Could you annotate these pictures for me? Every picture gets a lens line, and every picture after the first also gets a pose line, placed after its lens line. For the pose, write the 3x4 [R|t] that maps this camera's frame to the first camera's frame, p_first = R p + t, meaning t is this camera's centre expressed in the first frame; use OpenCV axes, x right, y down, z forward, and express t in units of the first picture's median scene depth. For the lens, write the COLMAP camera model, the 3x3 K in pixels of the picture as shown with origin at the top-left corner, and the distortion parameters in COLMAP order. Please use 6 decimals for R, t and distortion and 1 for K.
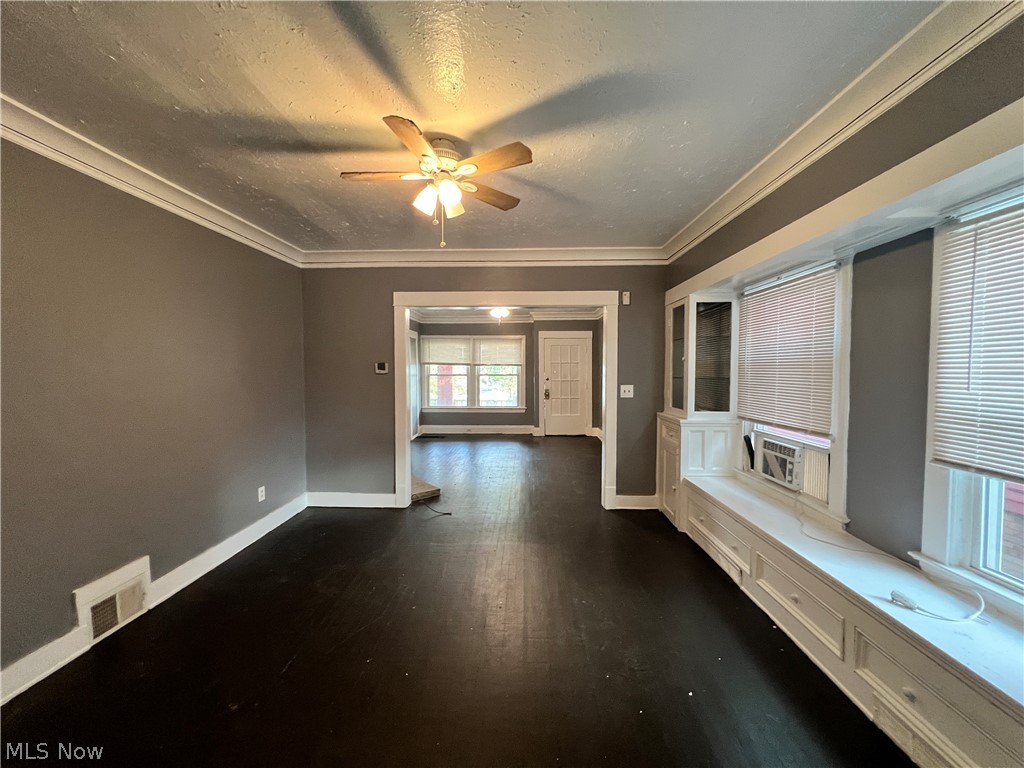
lens RADIAL K [[407.9, 0, 507.1], [0, 407.9, 379.7], [0, 0, 1]] dist [-0.000060, 0.000322]
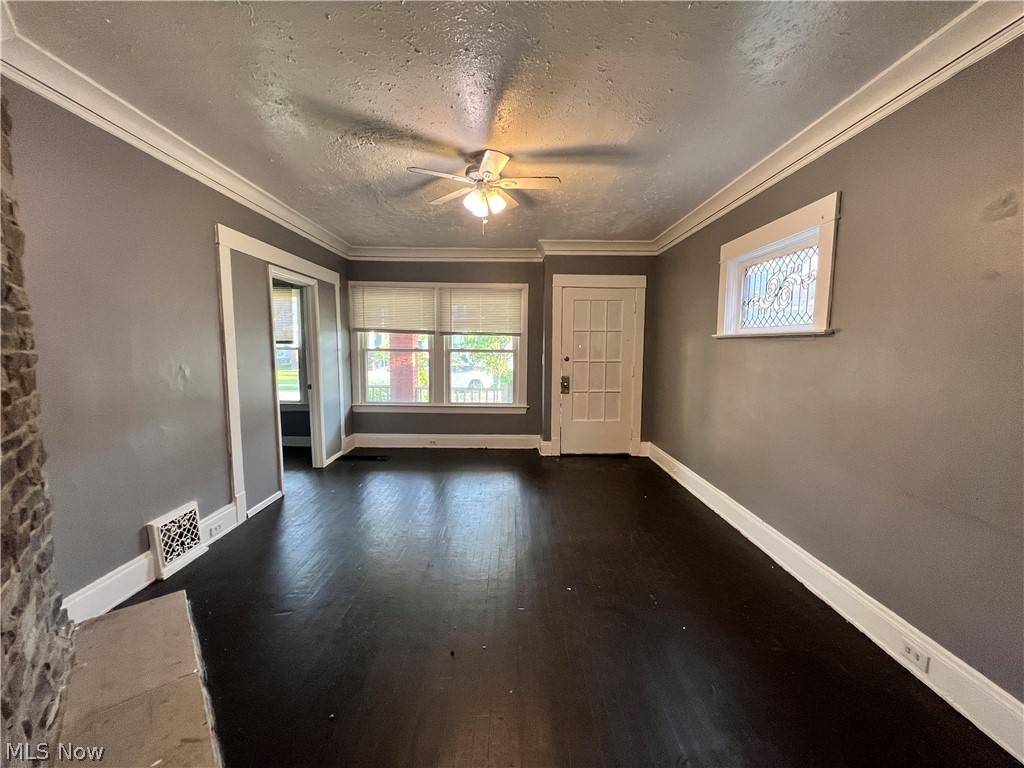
lens RADIAL K [[414.0, 0, 510.4], [0, 414.0, 382.5], [0, 0, 1]] dist [0.000725, 0.000038]
pose [[0.998922, 0.007730, 0.045765, -0.007351], [-0.010701, 0.997826, 0.065031, -0.005032], [-0.045163, -0.065450, 0.996833, 0.395945]]
